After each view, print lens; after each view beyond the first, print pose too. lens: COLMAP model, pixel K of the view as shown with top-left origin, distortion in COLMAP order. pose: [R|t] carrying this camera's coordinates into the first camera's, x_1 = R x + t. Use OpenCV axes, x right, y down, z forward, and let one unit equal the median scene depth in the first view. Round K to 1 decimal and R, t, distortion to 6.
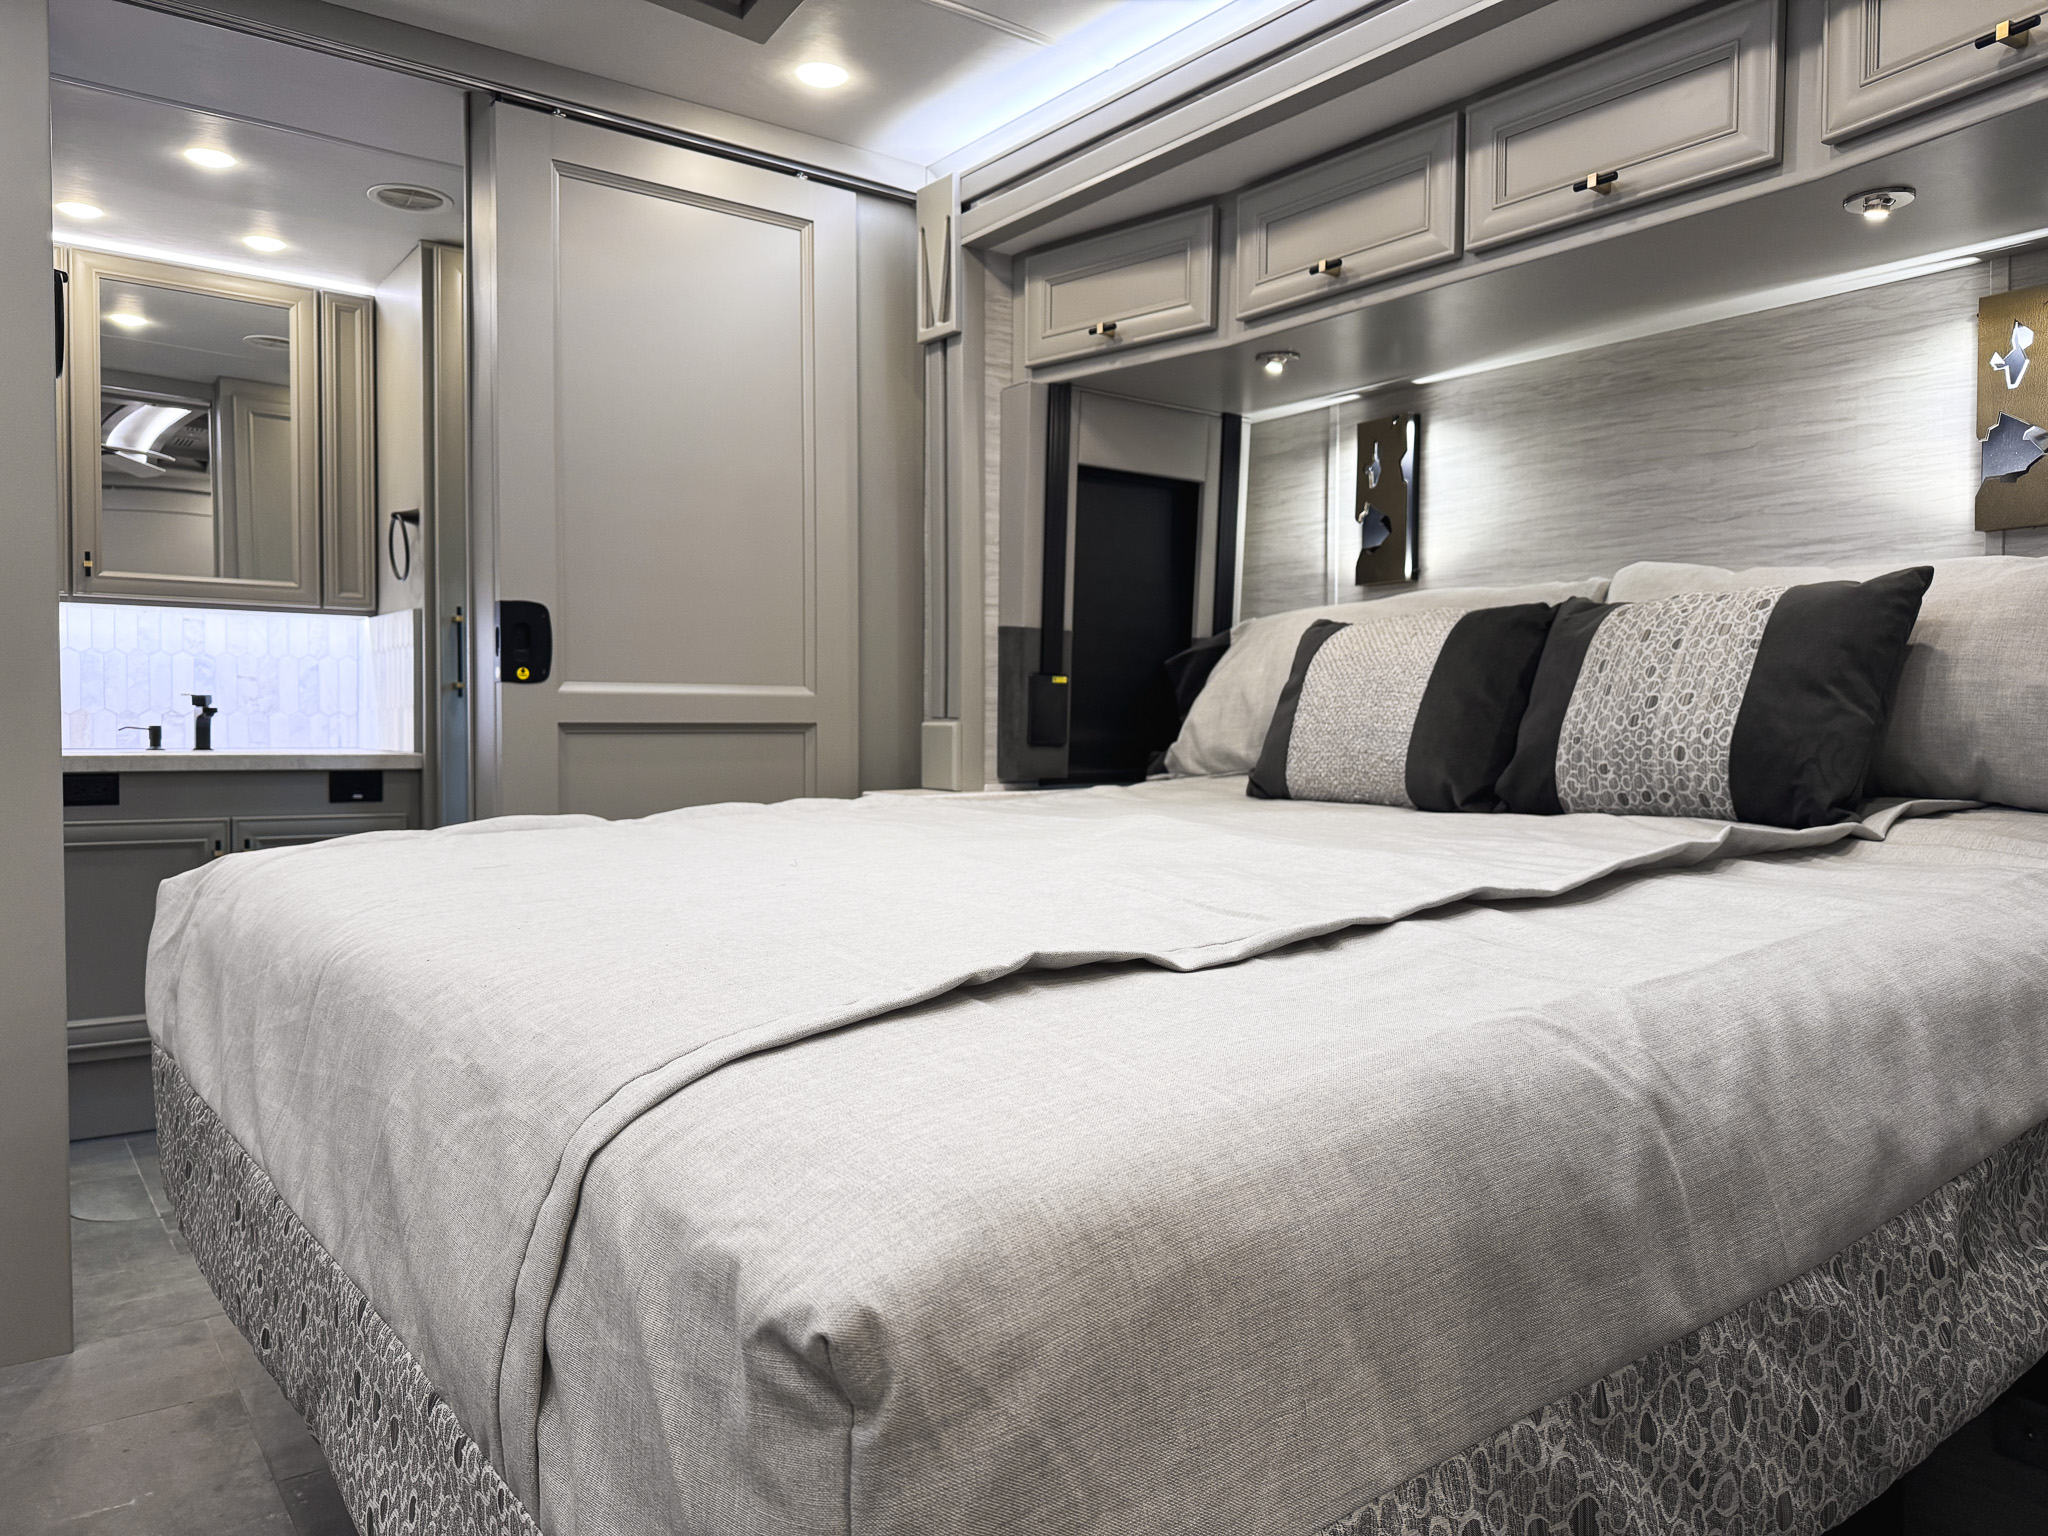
lens RADIAL K [[1446.3, 0, 1024.0], [0, 1446.3, 768.0], [0, 0, 1]] dist [0.151049, -0.197016]
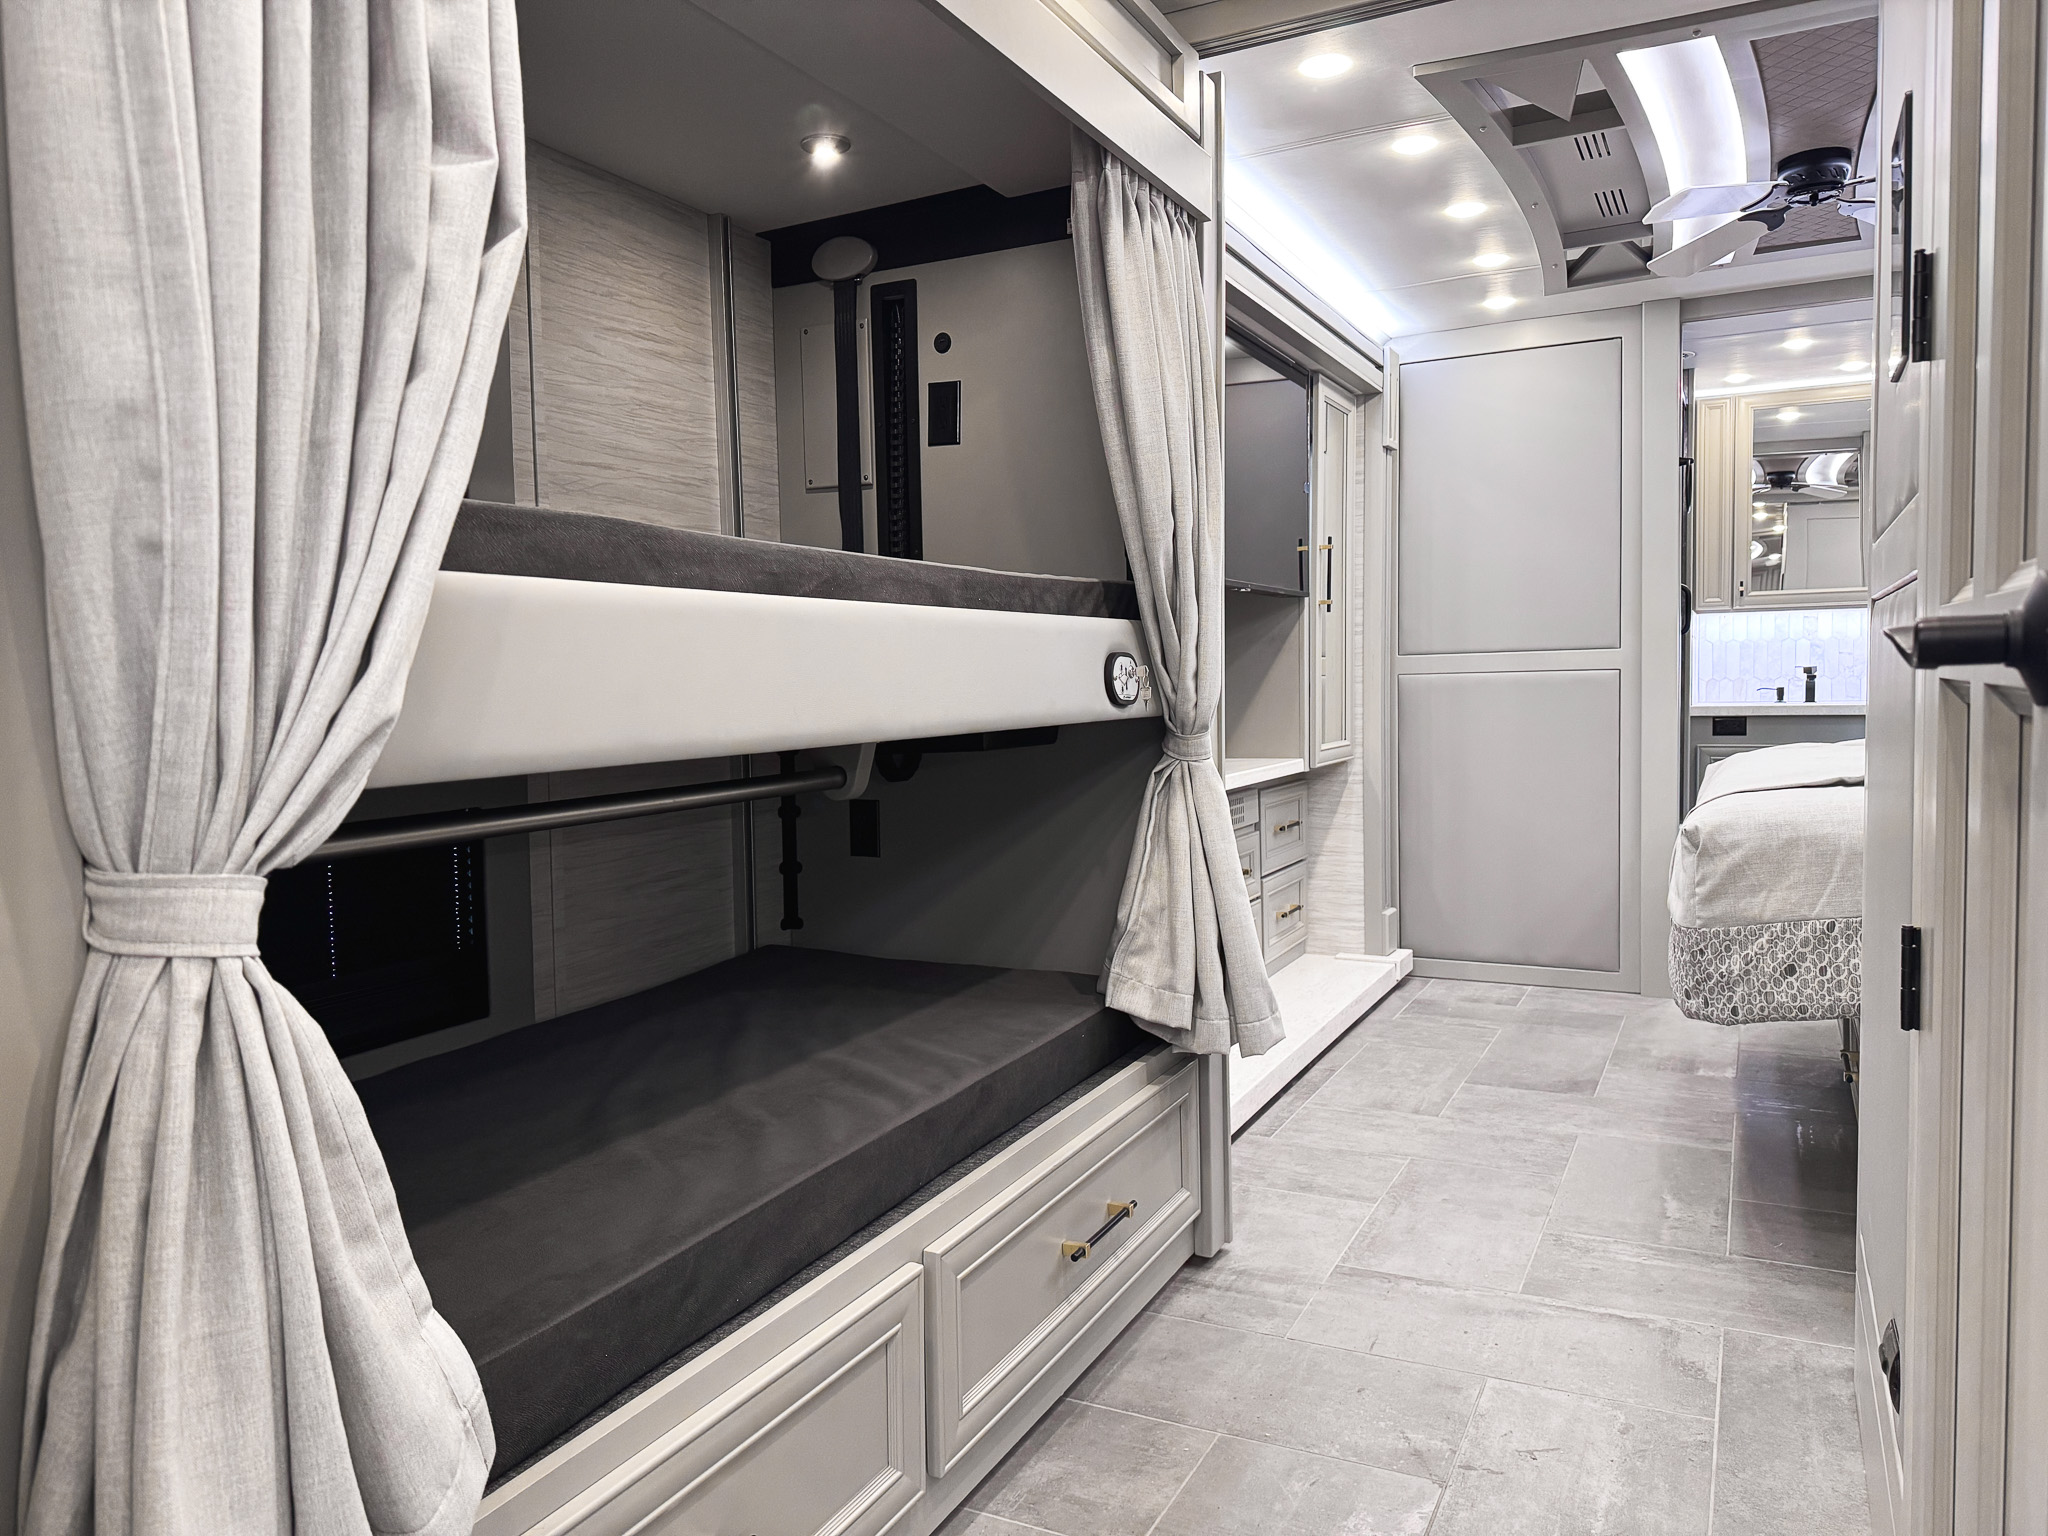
lens RADIAL K [[1446.3, 0, 1024.0], [0, 1446.3, 768.0], [0, 0, 1]] dist [0.151049, -0.197016]
pose [[0.461339, 0.036159, -0.886487, 0.442836], [-0.007657, 0.999294, 0.036775, 0.005545], [0.887191, -0.010179, 0.461290, -0.437827]]
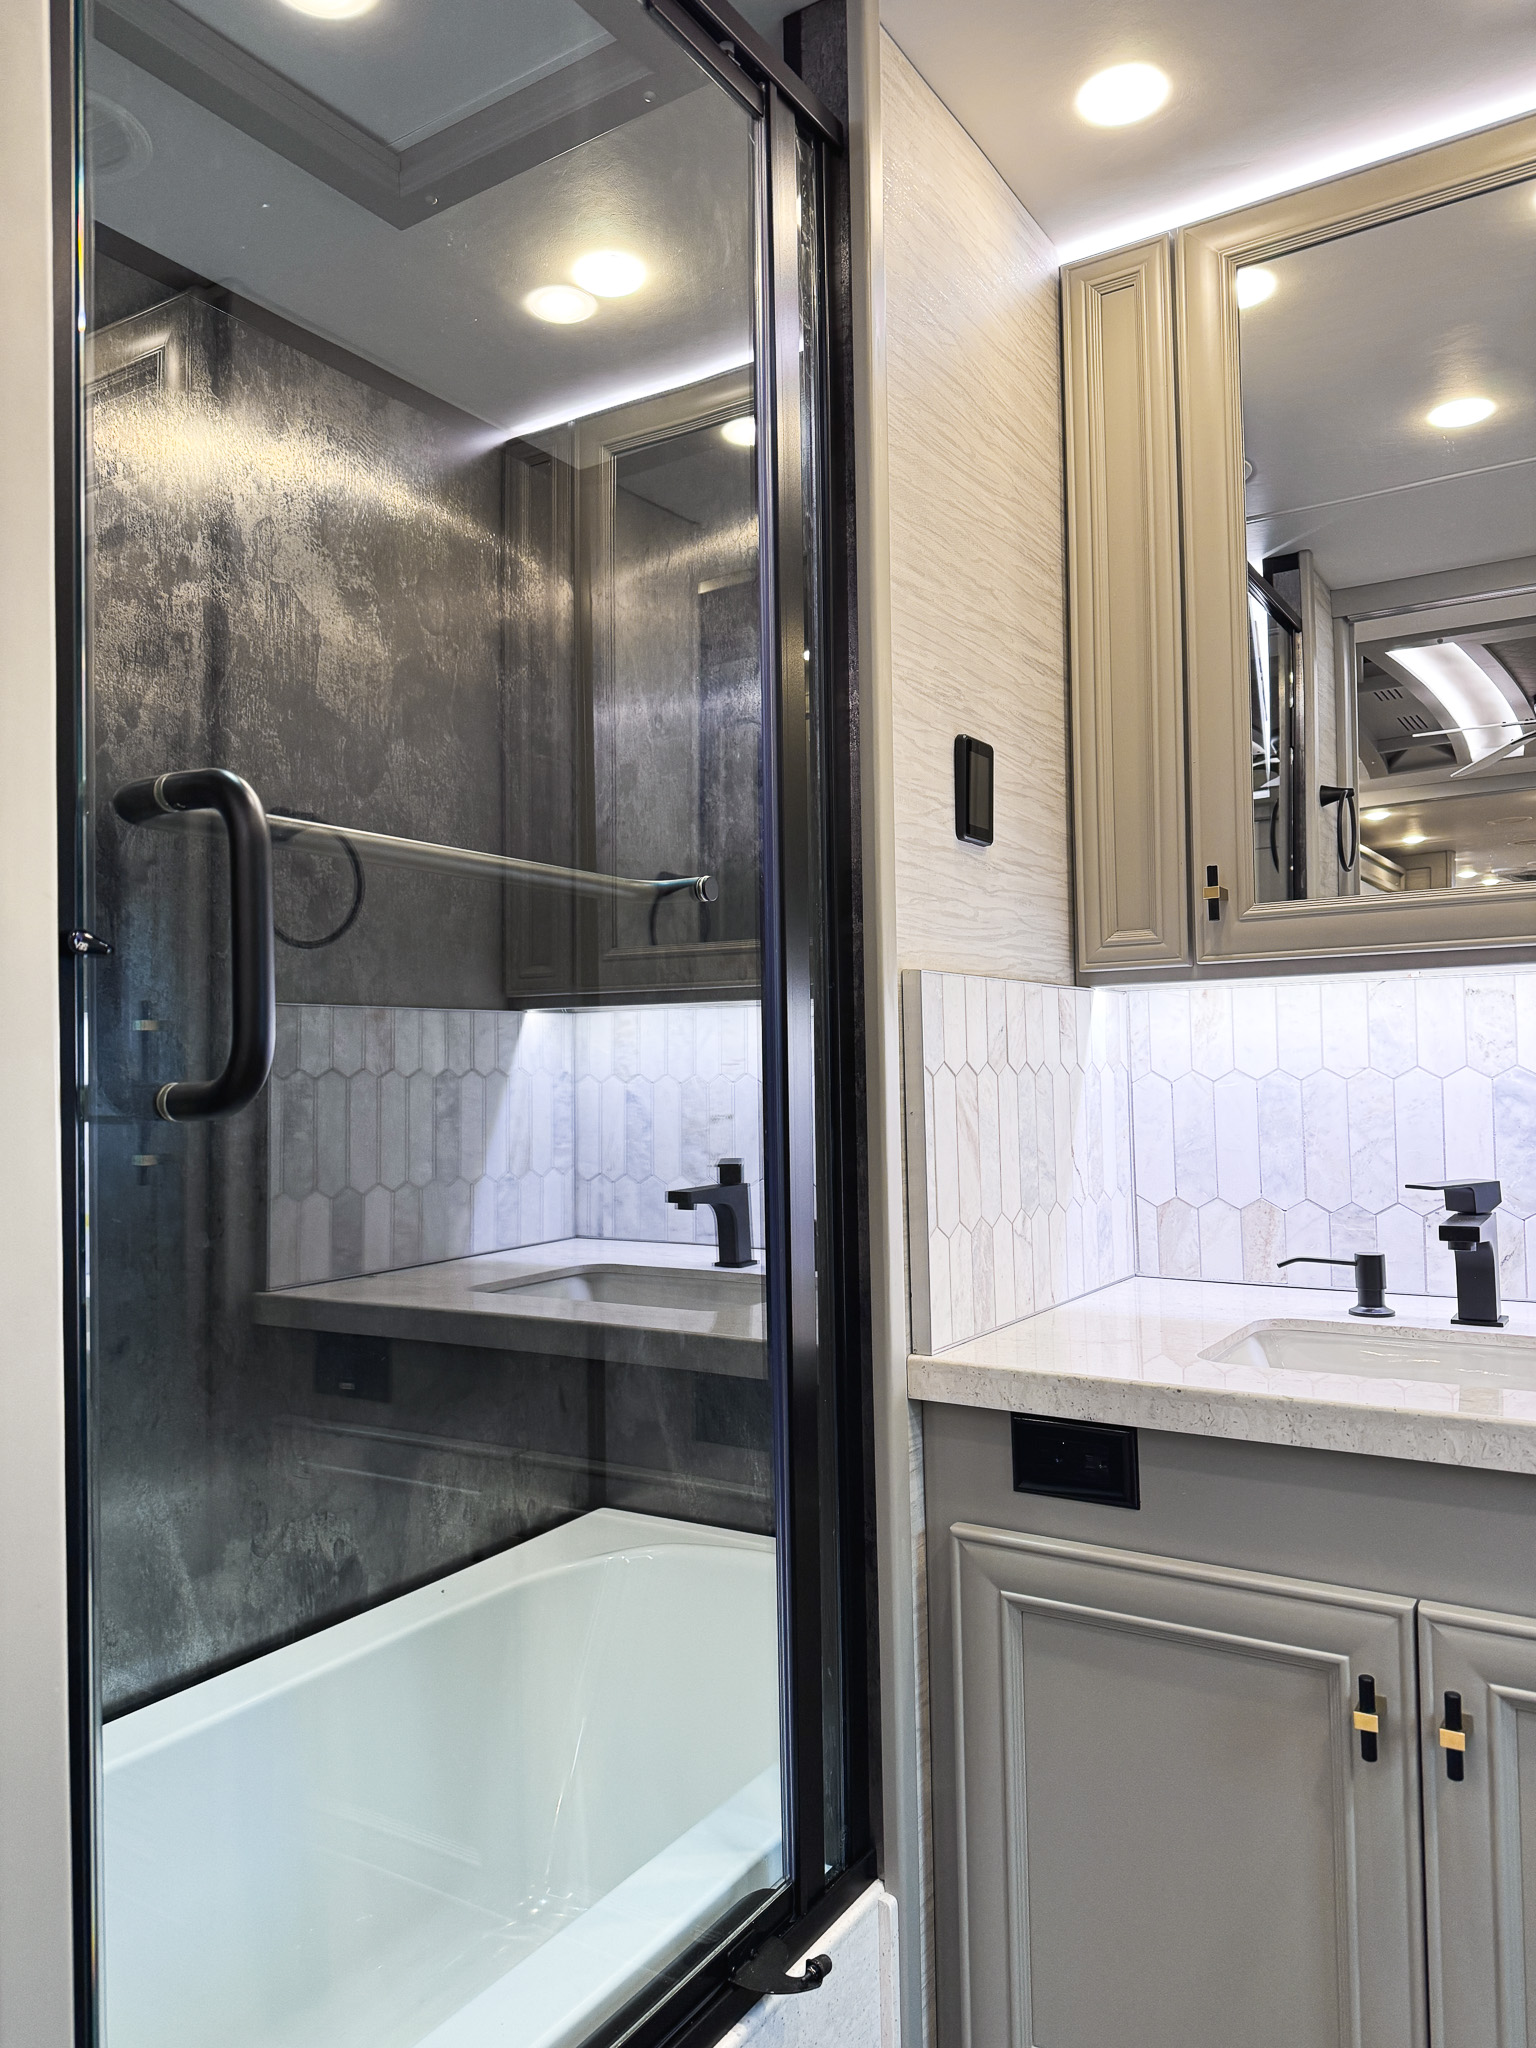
lens RADIAL K [[1446.3, 0, 768.0], [0, 1446.3, 1024.0], [0, 0, 1]] dist [0.151049, -0.197016]
pose [[0.382899, -0.045681, -0.922660, -0.260595], [-0.006736, 0.998612, -0.052237, -0.070110], [0.923766, 0.026216, 0.382059, 0.679718]]
